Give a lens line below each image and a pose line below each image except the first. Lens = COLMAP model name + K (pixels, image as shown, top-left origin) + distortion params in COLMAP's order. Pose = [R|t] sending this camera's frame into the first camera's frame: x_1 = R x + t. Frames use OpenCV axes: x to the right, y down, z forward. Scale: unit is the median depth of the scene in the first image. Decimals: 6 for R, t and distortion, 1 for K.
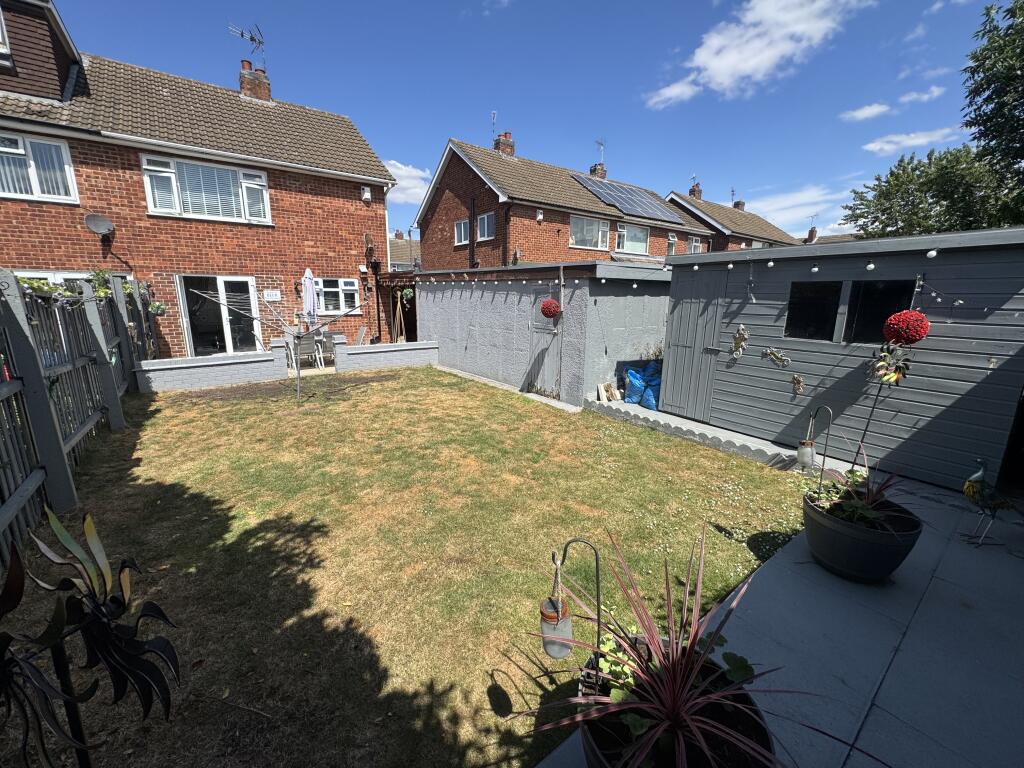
lens RADIAL K [[408.6, 0, 503.3], [0, 408.6, 384.5], [0, 0, 1]] dist [-0.002588, 0.000329]
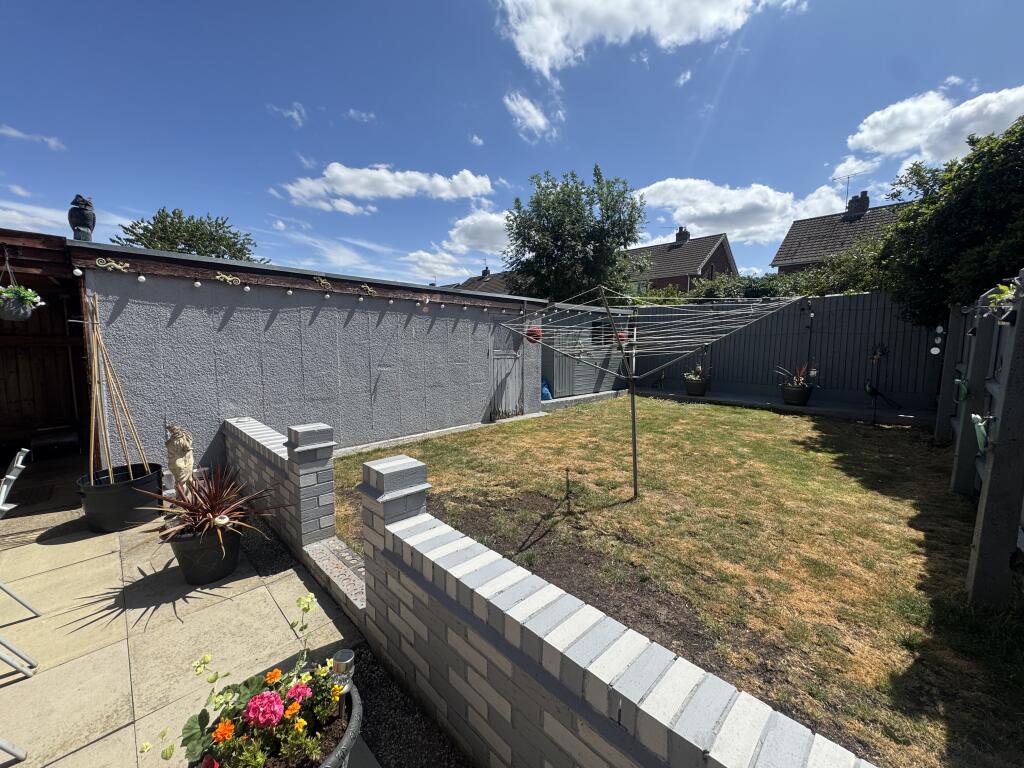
lens RADIAL K [[408.6, 0, 513.2], [0, 408.6, 384.6], [0, 0, 1]] dist [-0.002588, 0.000329]
pose [[-0.156032, -0.116828, 0.980819, -0.998692], [0.211247, 0.966059, 0.148676, -0.222611], [-0.964898, 0.230393, -0.126057, 1.173322]]
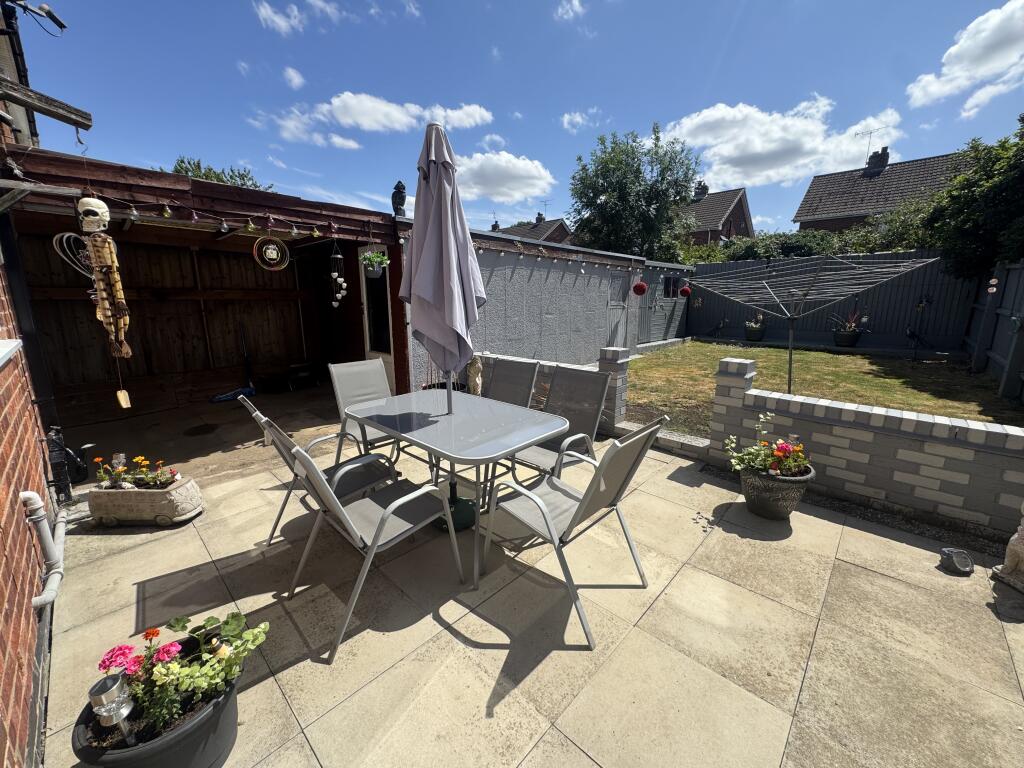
lens RADIAL K [[408.6, 0, 513.7], [0, 408.6, 383.8], [0, 0, 1]] dist [-0.002588, 0.000329]
pose [[-0.184394, -0.214161, 0.959236, -1.155028], [0.216160, 0.943239, 0.252141, -0.306949], [-0.958788, 0.253841, -0.127635, 1.590253]]
